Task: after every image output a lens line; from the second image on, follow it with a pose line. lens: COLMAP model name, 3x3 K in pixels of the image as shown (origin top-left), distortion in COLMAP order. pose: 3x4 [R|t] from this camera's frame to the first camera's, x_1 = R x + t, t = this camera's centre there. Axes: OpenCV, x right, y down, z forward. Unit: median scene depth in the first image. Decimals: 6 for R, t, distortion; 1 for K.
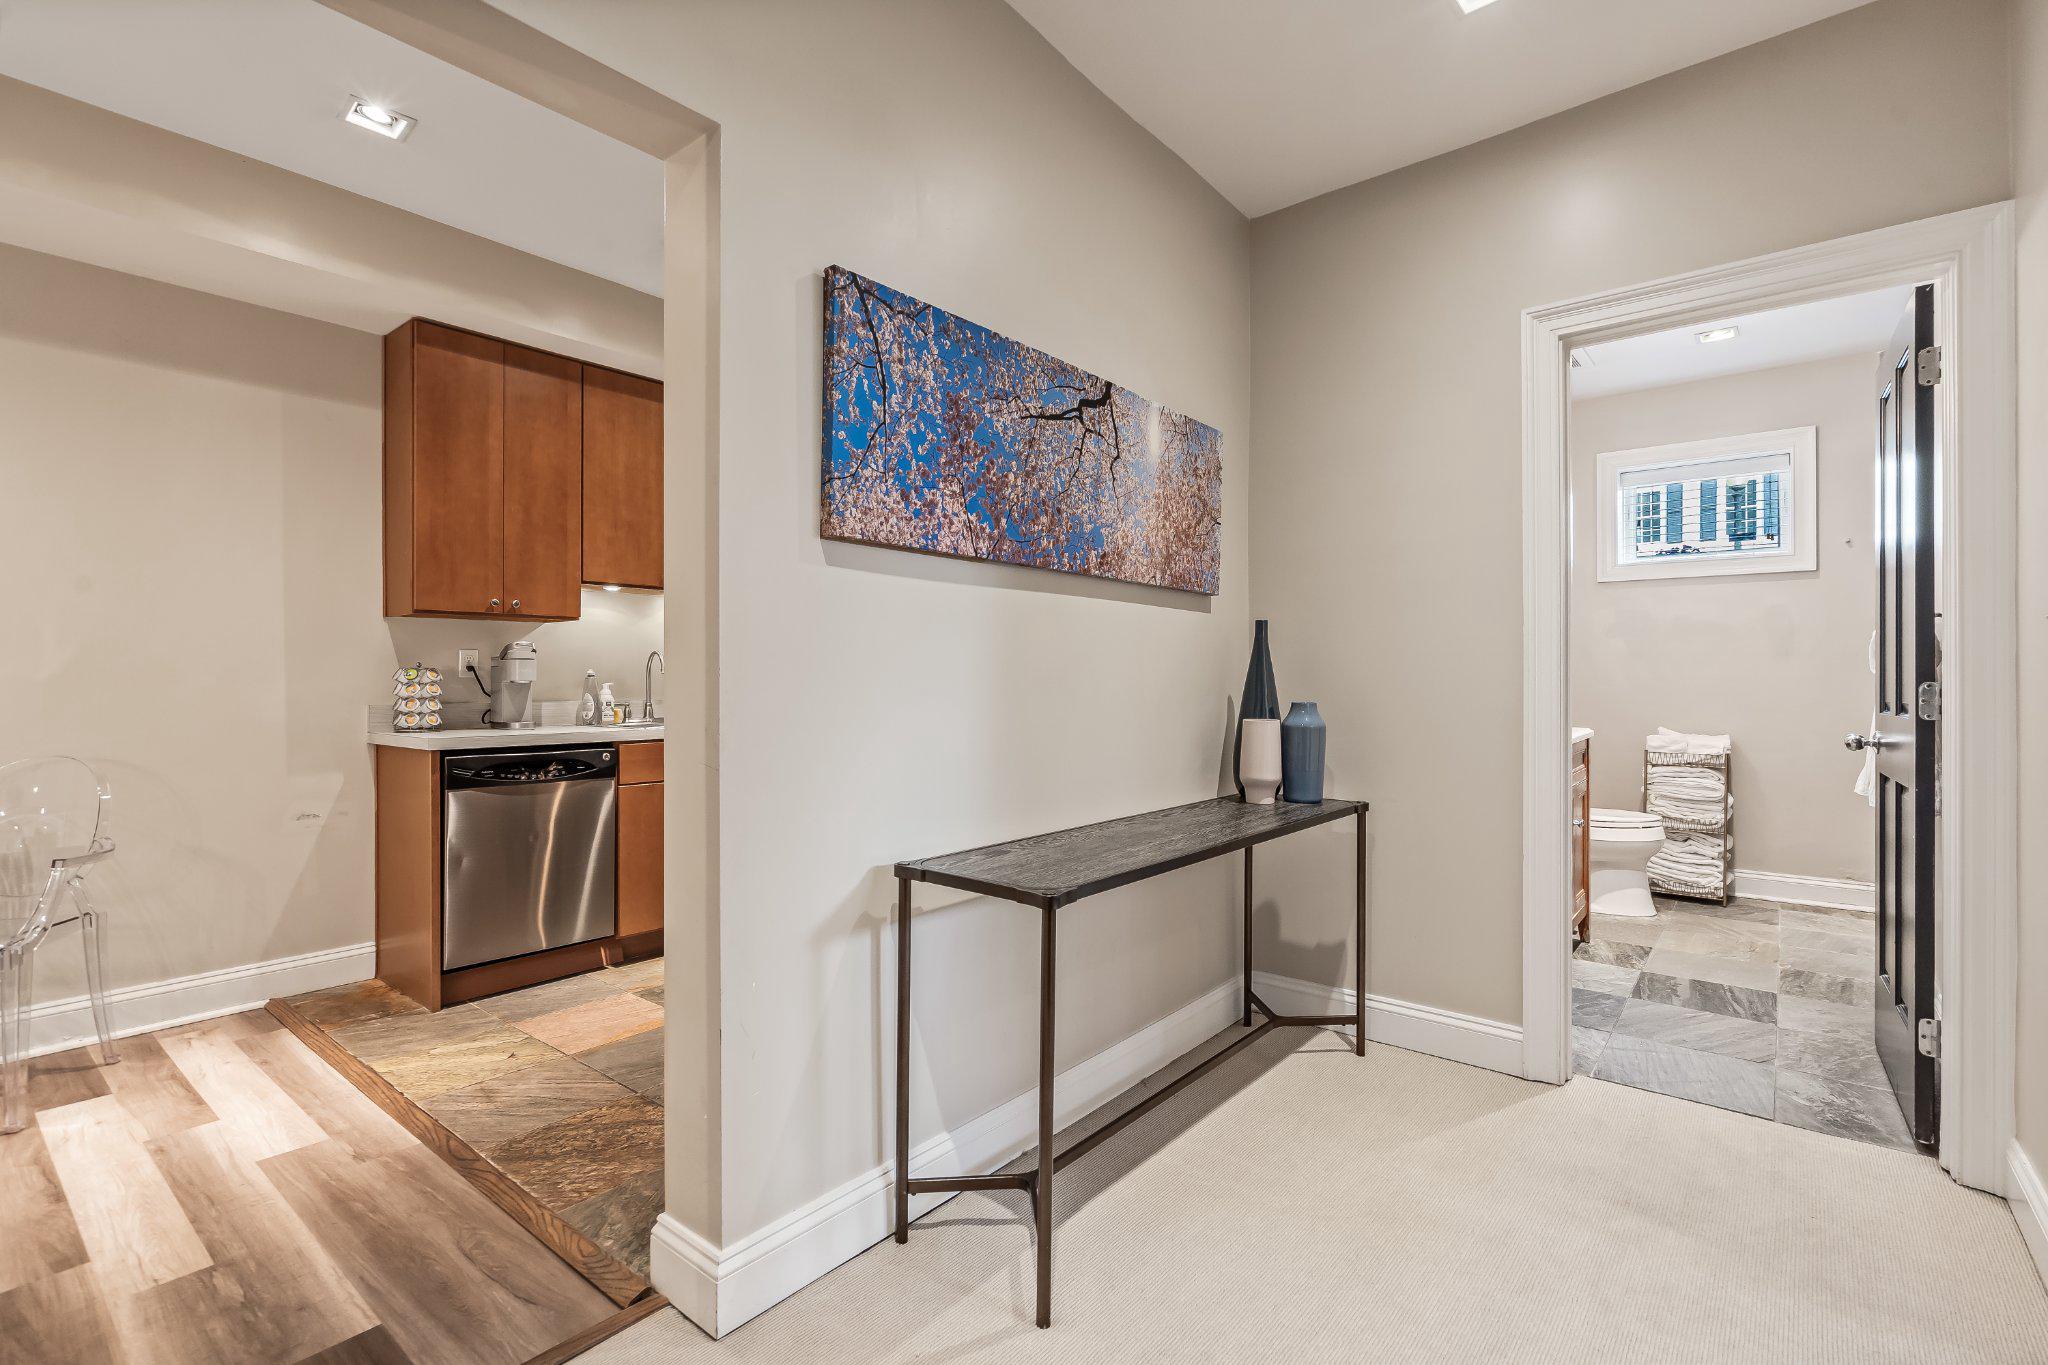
lens RADIAL K [[935.2, 0, 1023.4], [0, 935.2, 682.7], [0, 0, 1]] dist [0.011480, 0.000278]
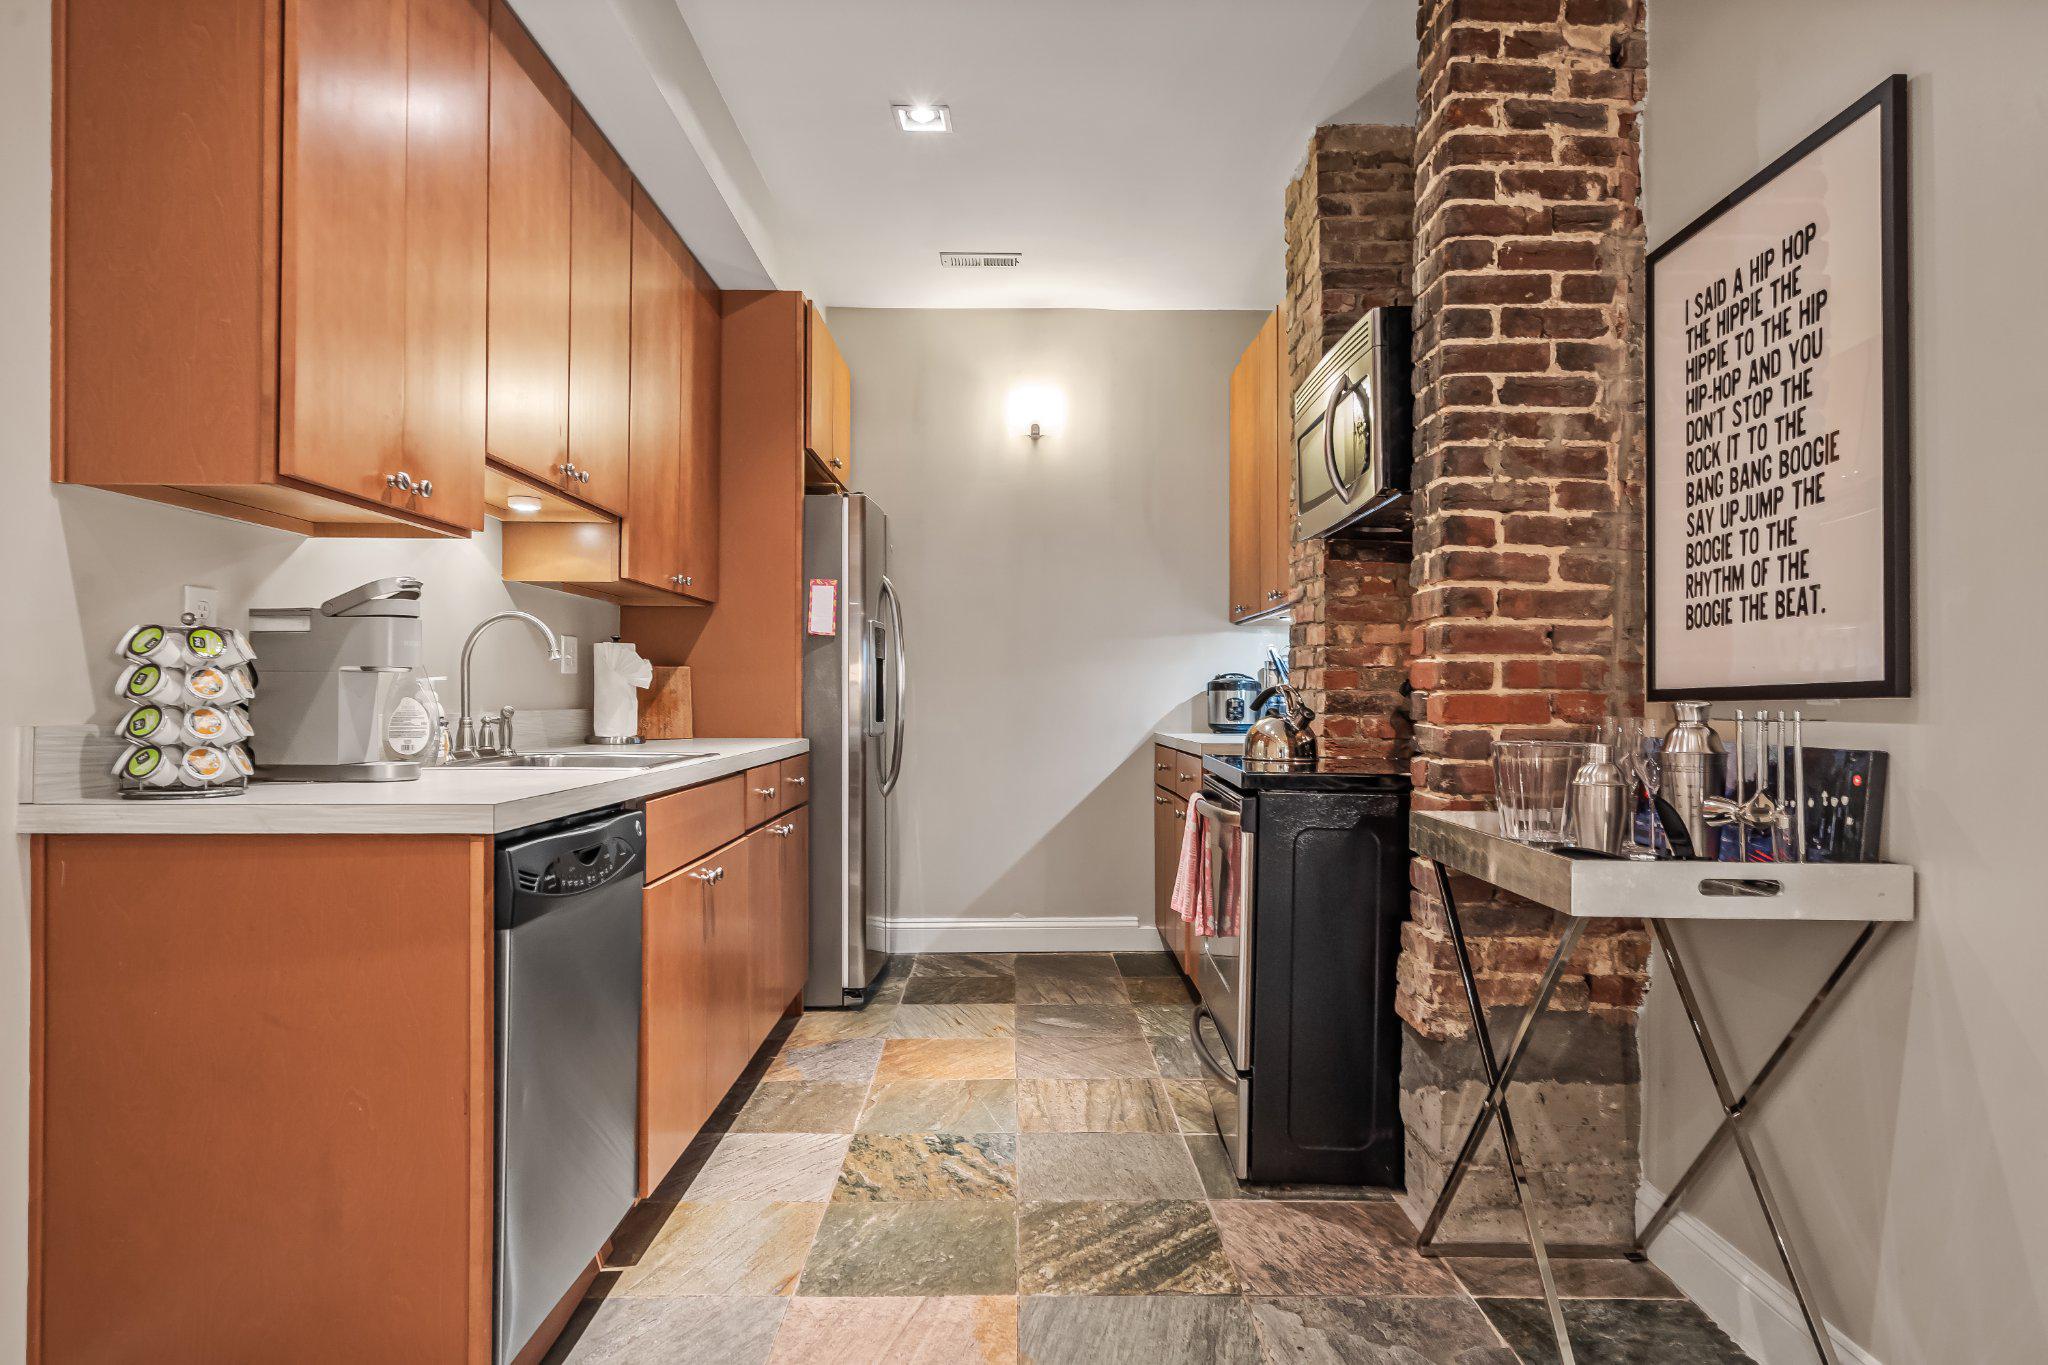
lens RADIAL K [[1179.7, 0, 1025.3], [0, 1179.7, 690.2], [0, 0, 1]] dist [-0.001032, -0.000418]
pose [[0.771592, 0.008546, 0.636061, -0.683230], [-0.008165, 0.999960, -0.003530, 0.008559], [-0.636066, -0.002470, 0.771631, 0.412603]]
